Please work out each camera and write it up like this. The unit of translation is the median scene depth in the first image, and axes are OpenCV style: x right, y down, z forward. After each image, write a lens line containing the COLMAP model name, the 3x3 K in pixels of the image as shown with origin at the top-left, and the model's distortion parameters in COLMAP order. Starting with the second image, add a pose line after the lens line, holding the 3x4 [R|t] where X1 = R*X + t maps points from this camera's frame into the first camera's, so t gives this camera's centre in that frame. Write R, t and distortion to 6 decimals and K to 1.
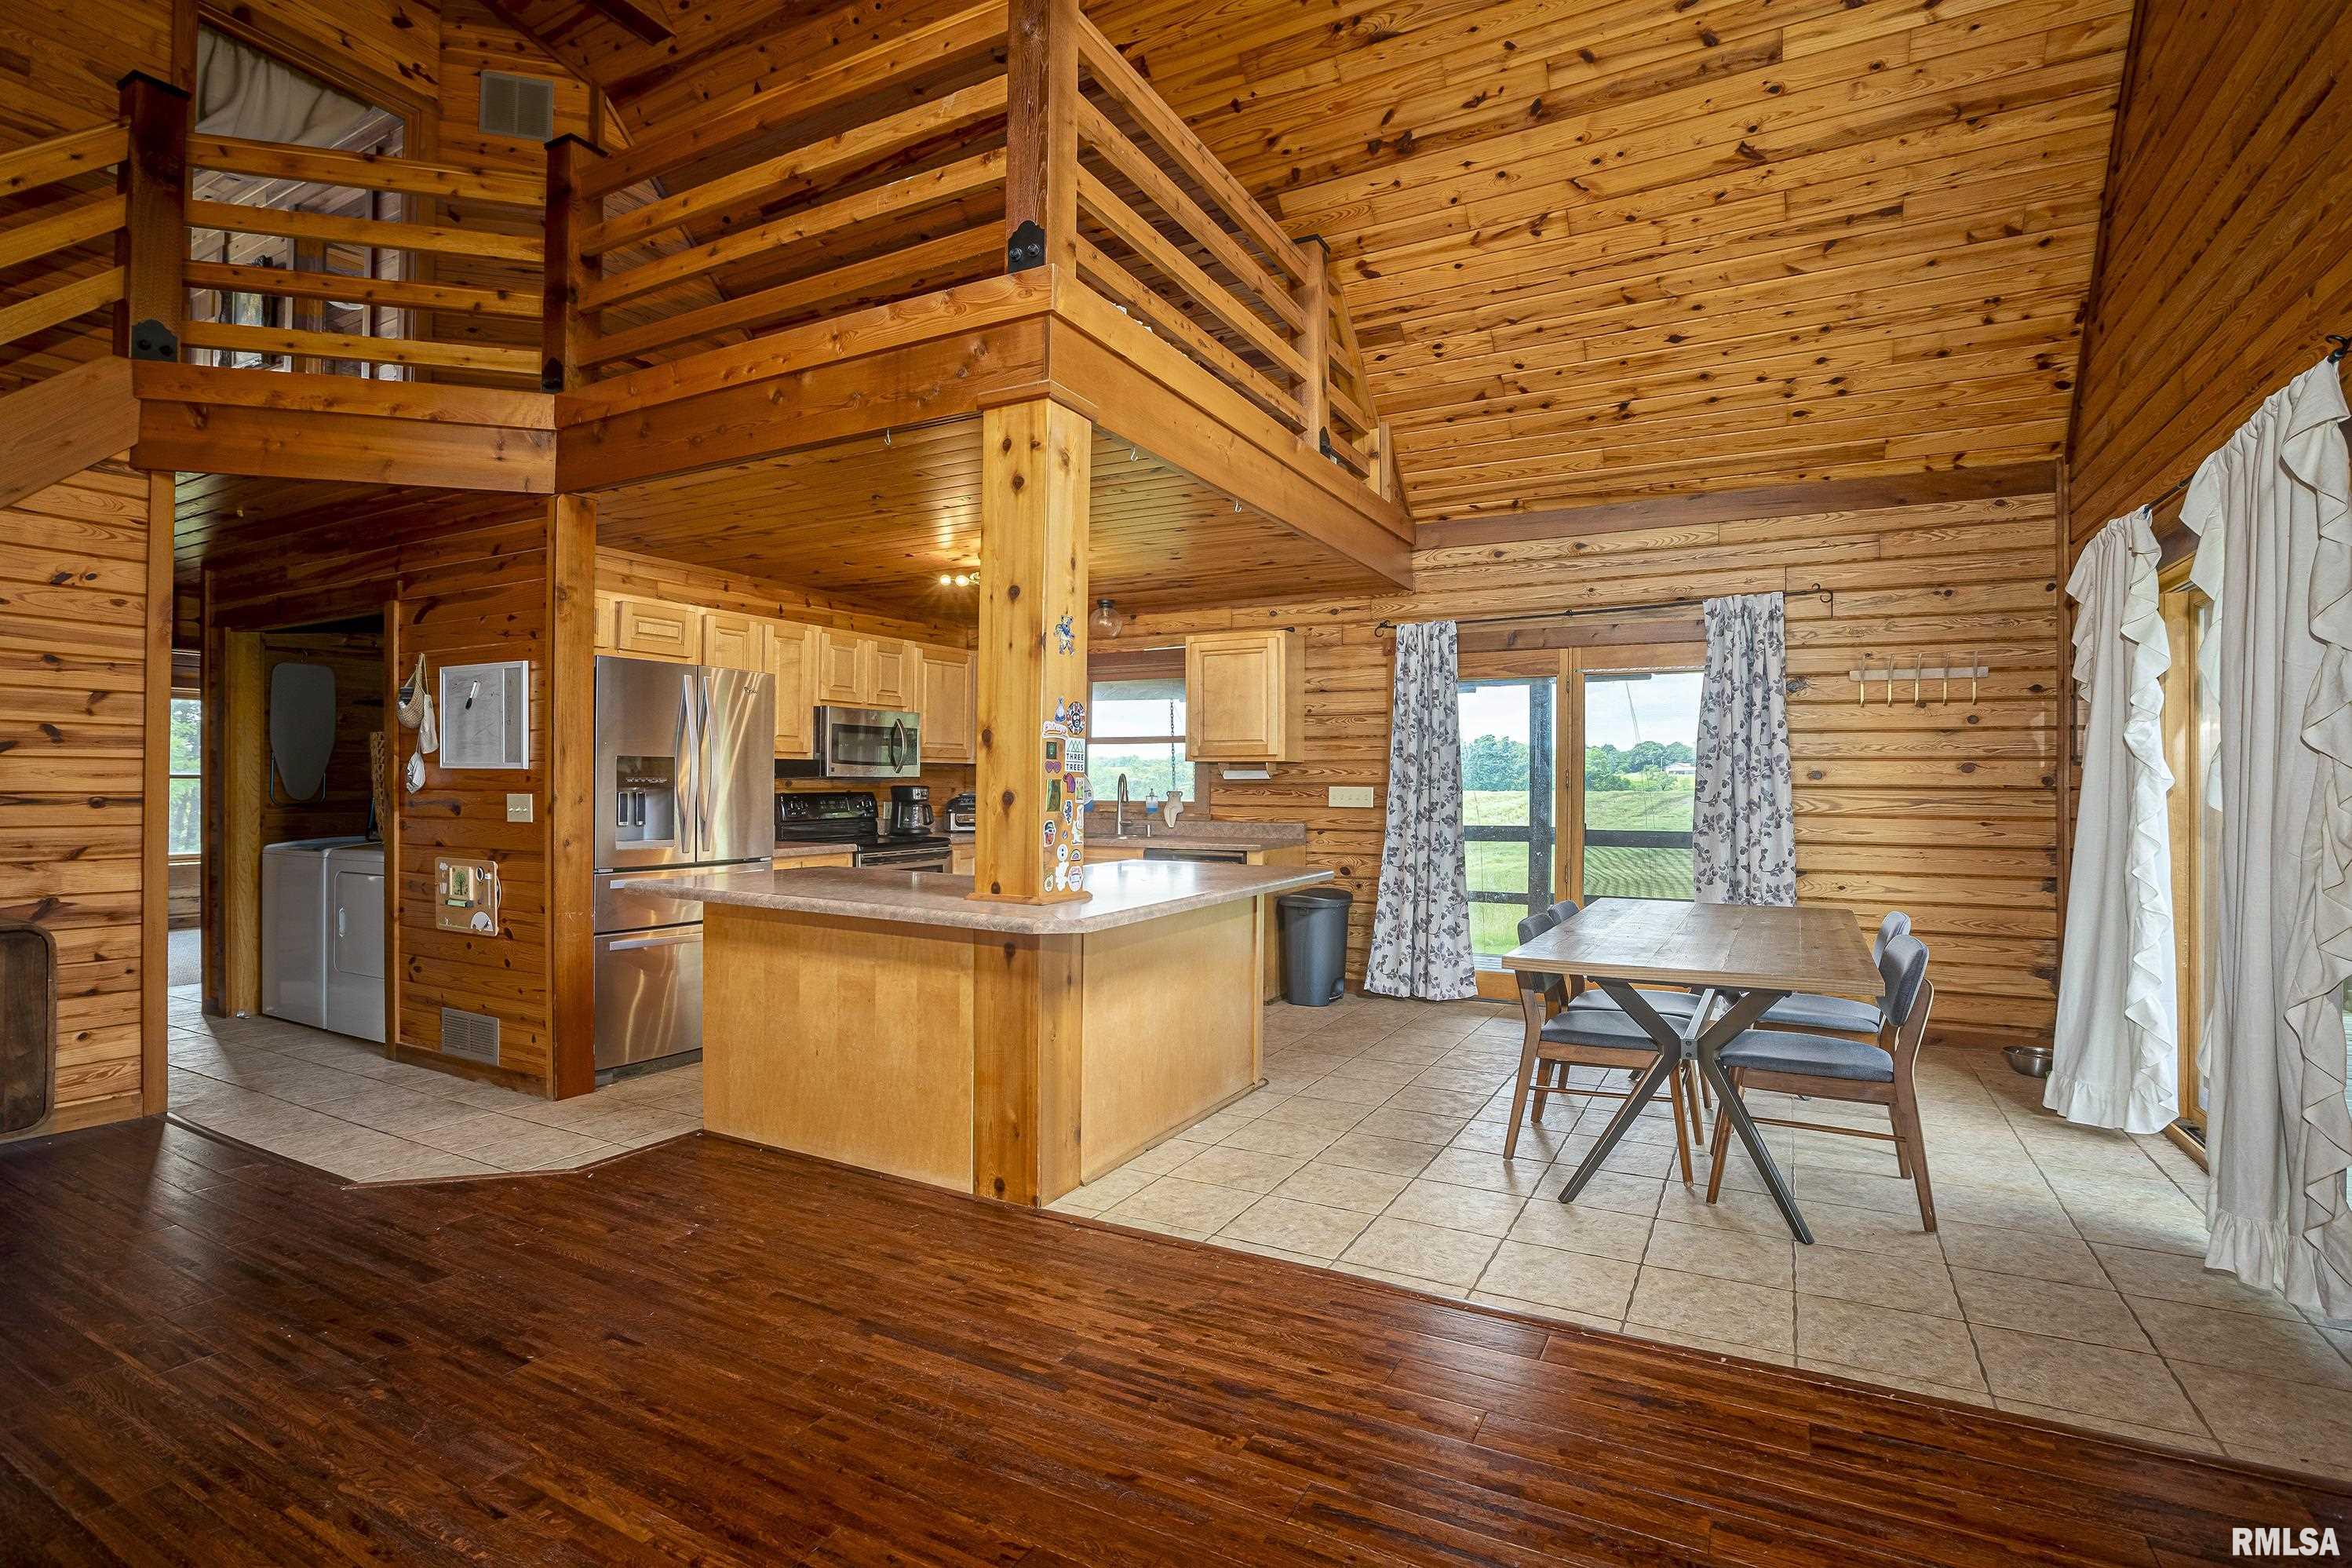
lens RADIAL K [[1078.7, 0, 1269.7], [0, 1078.7, 783.3], [0, 0, 1]] dist [-0.037631, -0.000243]
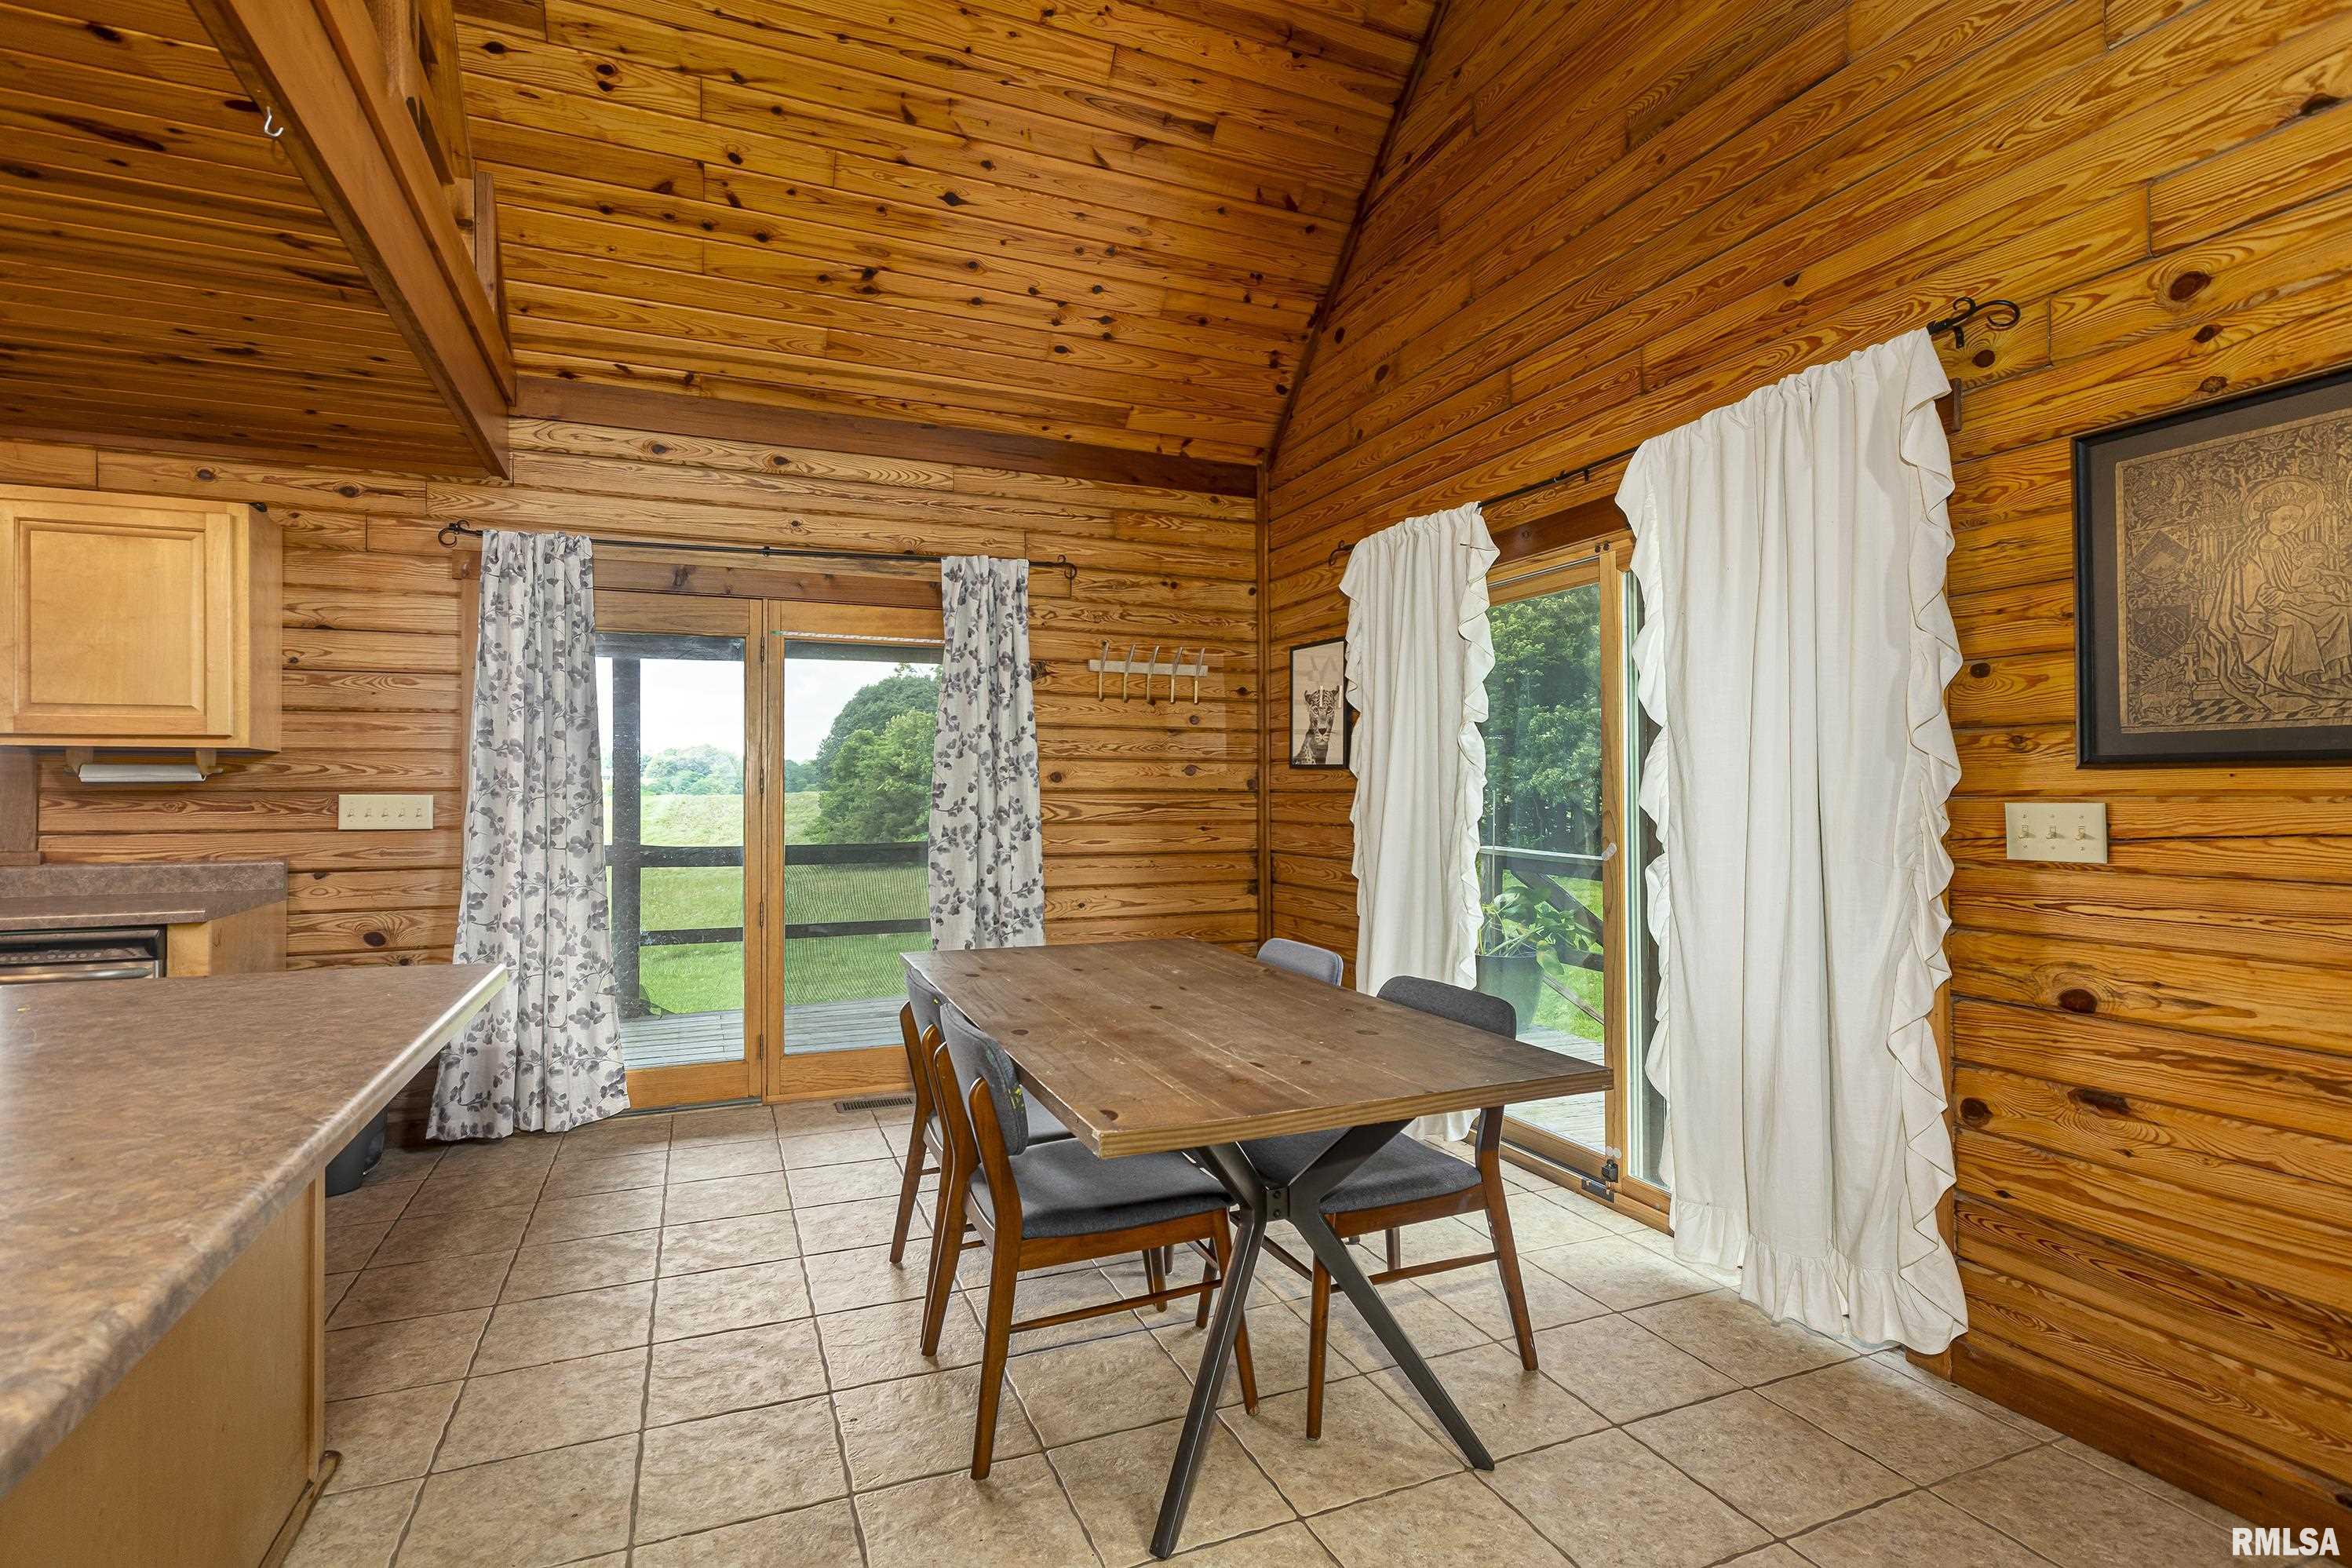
lens RADIAL K [[1044.9, 0, 1097.8], [0, 1044.9, 787.7], [0, 0, 1]] dist [-0.001716, 0.000488]
pose [[0.692621, -0.003622, 0.721293, -0.077636], [0.002667, 0.999993, 0.002460, -0.001149], [-0.721297, 0.000220, 0.692626, 0.383201]]
